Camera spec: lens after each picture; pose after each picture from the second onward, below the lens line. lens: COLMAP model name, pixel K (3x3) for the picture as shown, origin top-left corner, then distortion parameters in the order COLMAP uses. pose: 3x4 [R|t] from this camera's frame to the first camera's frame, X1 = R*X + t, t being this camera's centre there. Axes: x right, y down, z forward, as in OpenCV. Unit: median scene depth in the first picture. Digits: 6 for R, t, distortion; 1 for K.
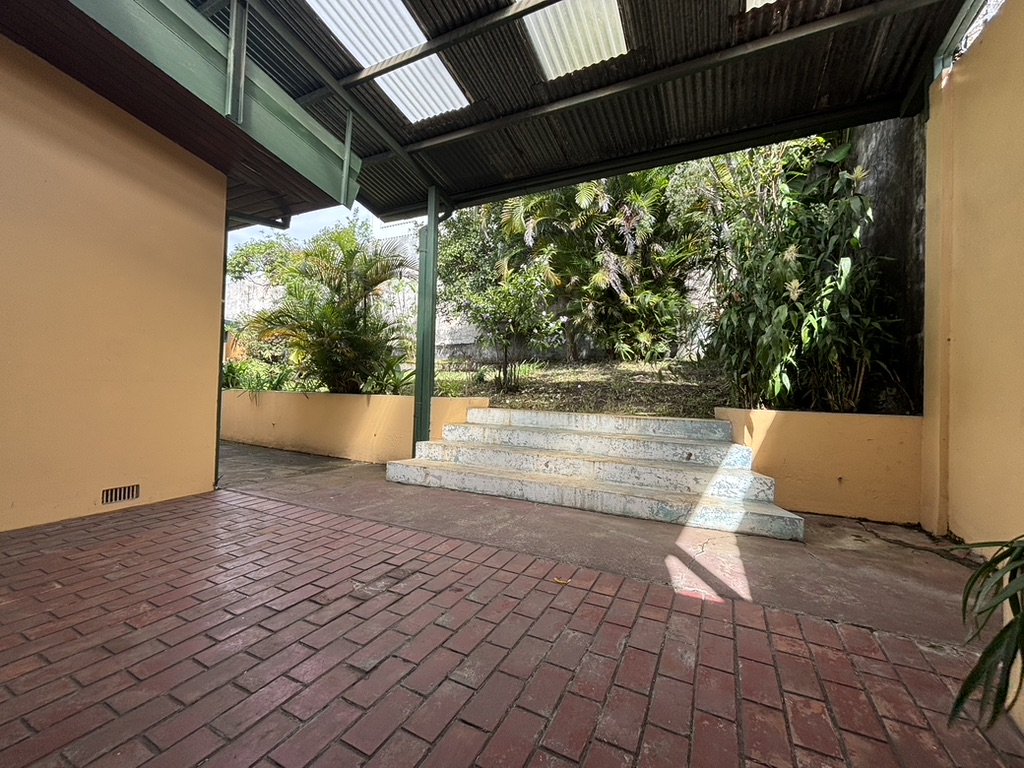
lens RADIAL K [[412.9, 0, 512.0], [0, 412.9, 384.0], [0, 0, 1]] dist [-0.013346, 0.000143]
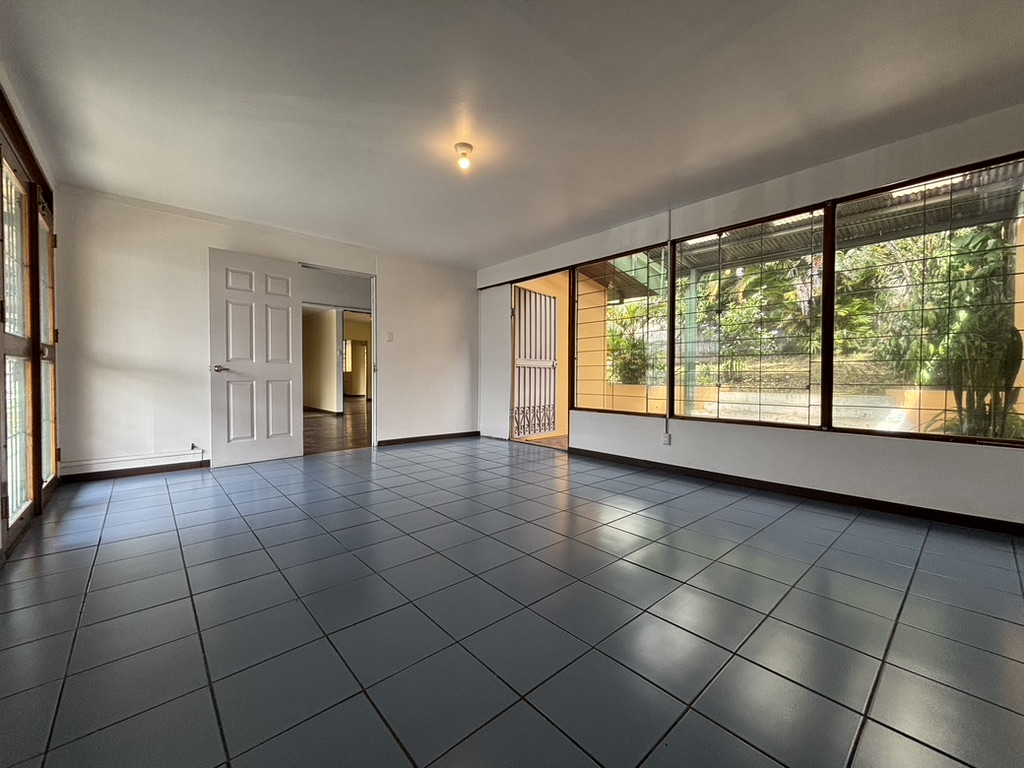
lens RADIAL K [[412.9, 0, 512.0], [0, 412.9, 384.0], [0, 0, 1]] dist [-0.013346, 0.000143]
pose [[0.931330, -0.022365, -0.363488, -0.276599], [0.036631, 0.998803, 0.032400, -0.063503], [0.362329, -0.043490, 0.931035, -0.928094]]
